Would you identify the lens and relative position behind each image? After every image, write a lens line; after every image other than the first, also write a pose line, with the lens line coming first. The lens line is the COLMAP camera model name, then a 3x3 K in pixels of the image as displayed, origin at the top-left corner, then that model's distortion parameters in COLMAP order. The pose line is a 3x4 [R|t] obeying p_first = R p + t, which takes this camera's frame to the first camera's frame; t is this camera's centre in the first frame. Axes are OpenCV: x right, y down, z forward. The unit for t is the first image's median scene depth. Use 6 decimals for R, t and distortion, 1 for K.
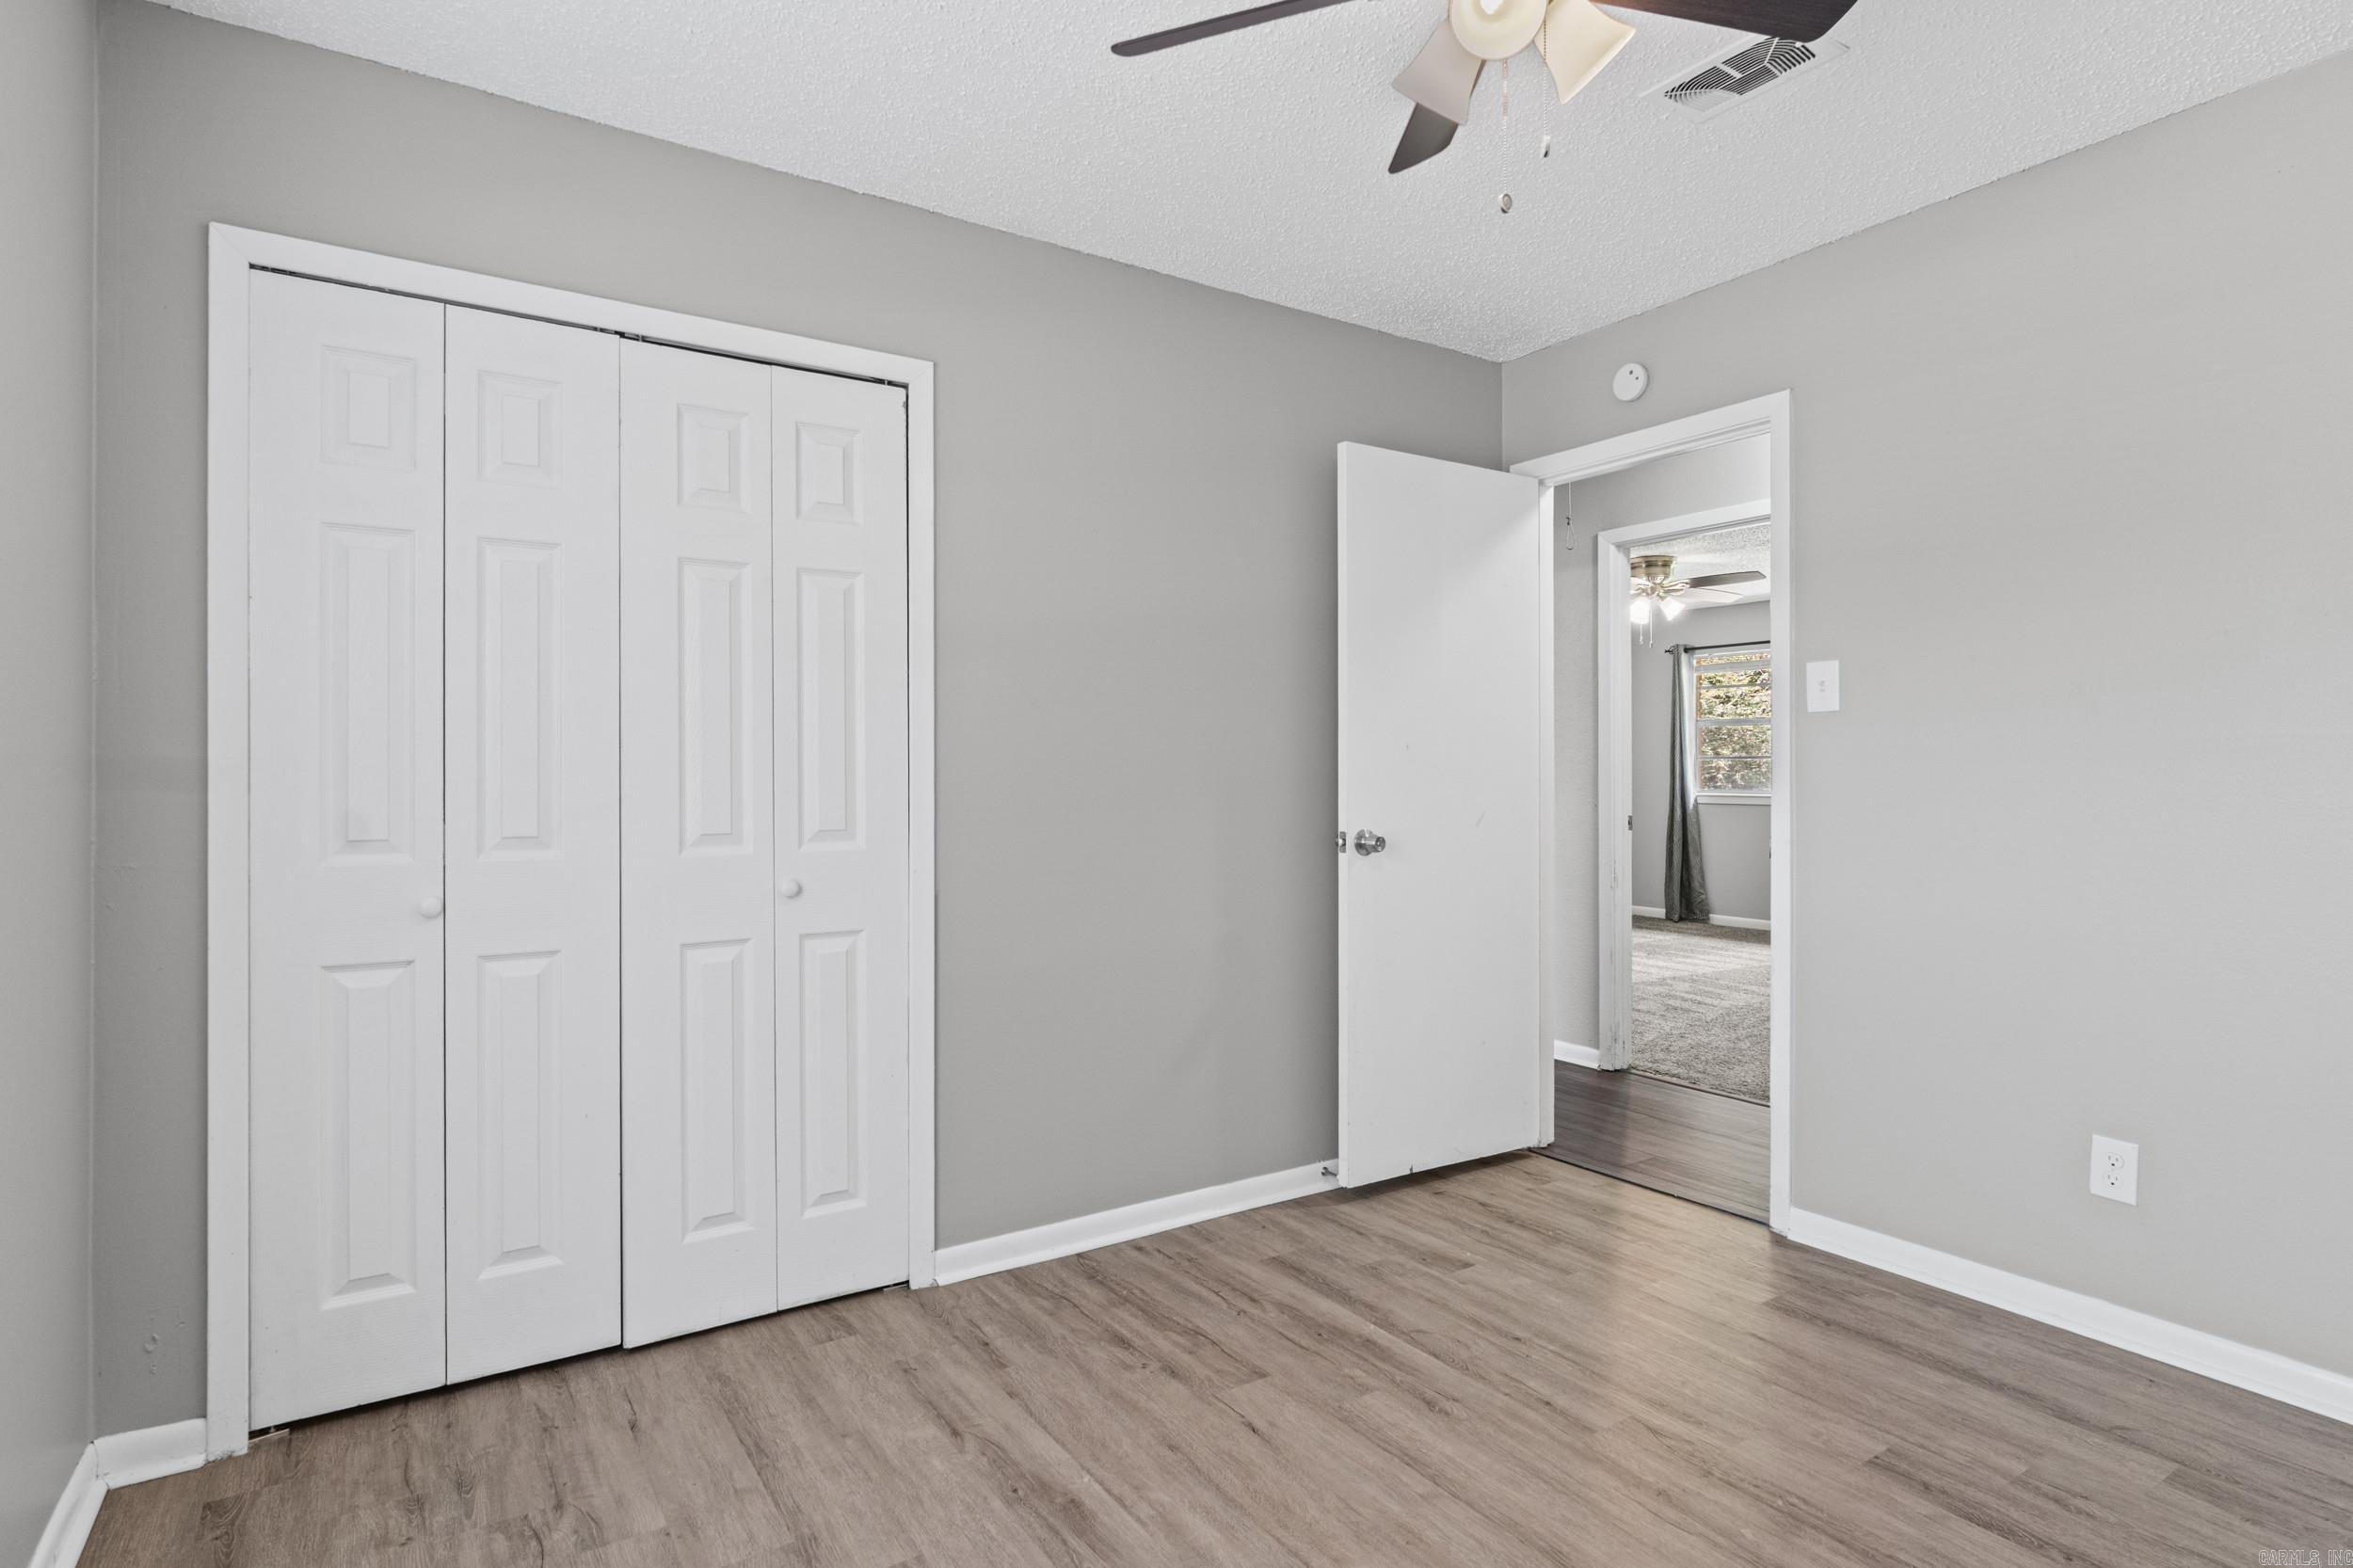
lens RADIAL K [[1187.3, 0, 1159.1], [0, 1187.3, 778.0], [0, 0, 1]] dist [-0.005439, 0.001462]
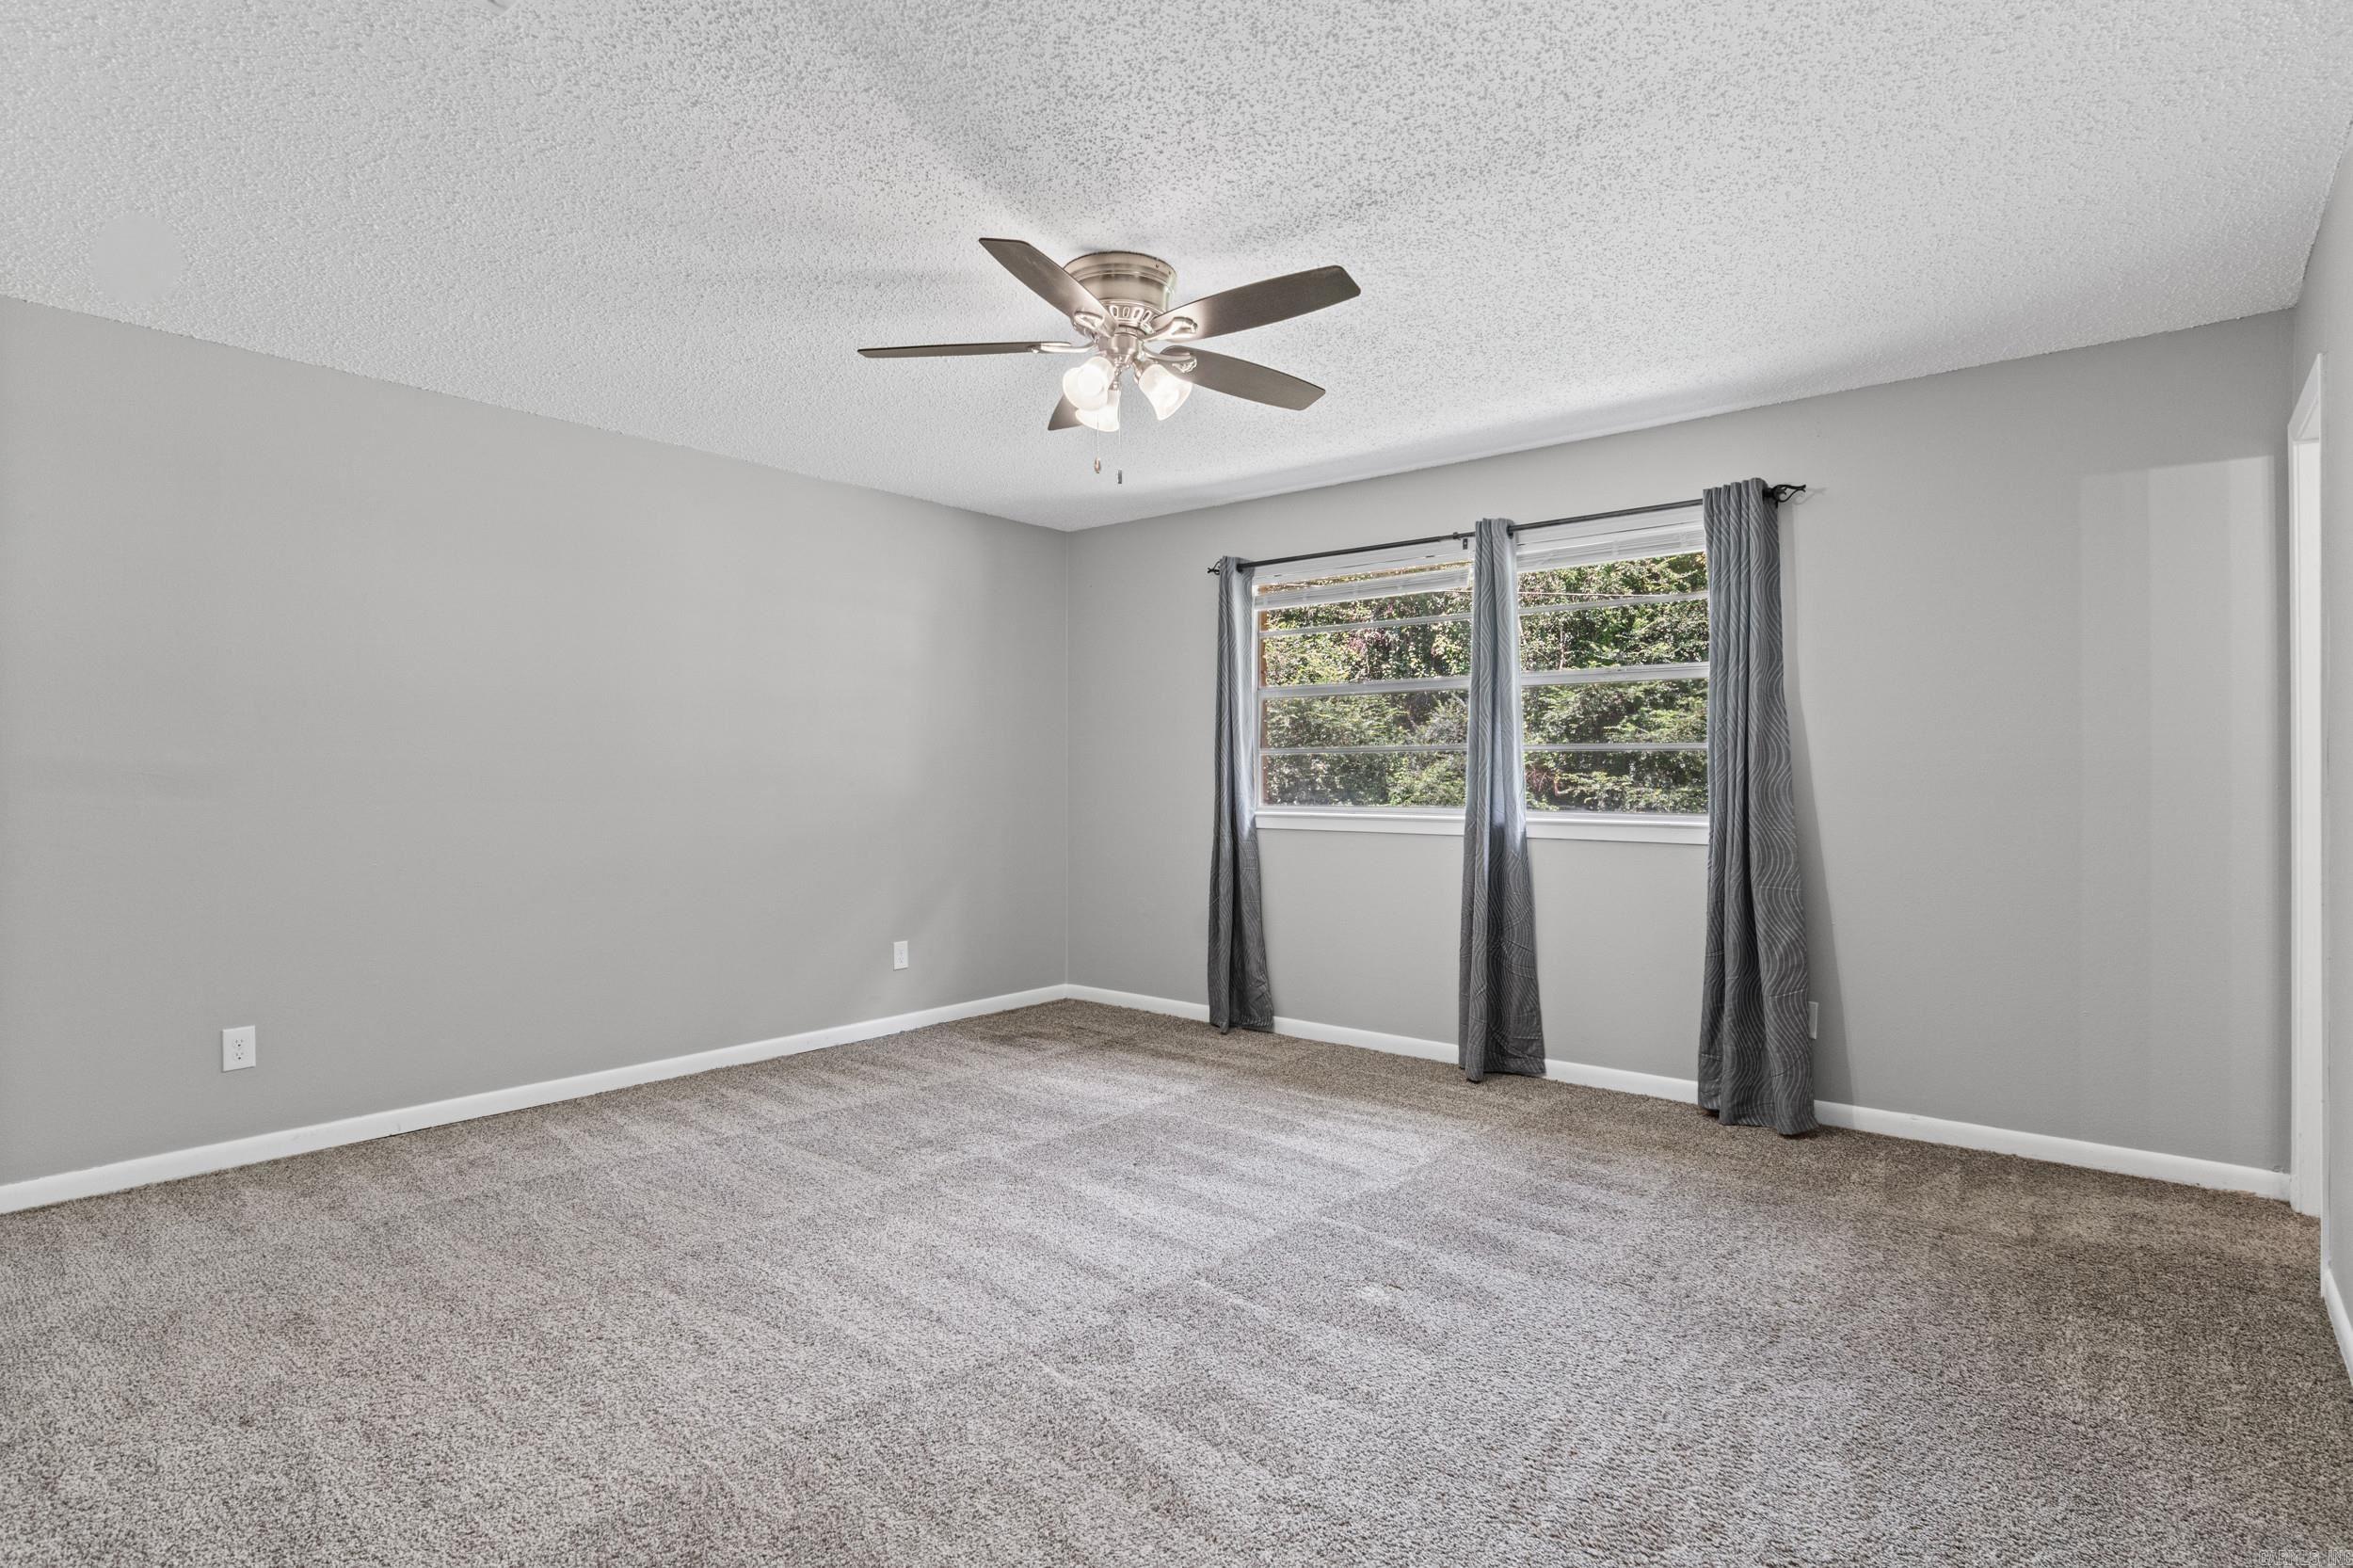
lens RADIAL K [[1187.3, 0, 1182.9], [0, 1187.3, 784.3], [0, 0, 1]] dist [-0.005439, 0.001462]
pose [[0.948989, -0.001823, 0.315303, 0.236531], [0.001103, 0.999996, 0.002465, -0.001303], [-0.315306, -0.001991, 0.948988, 0.458007]]
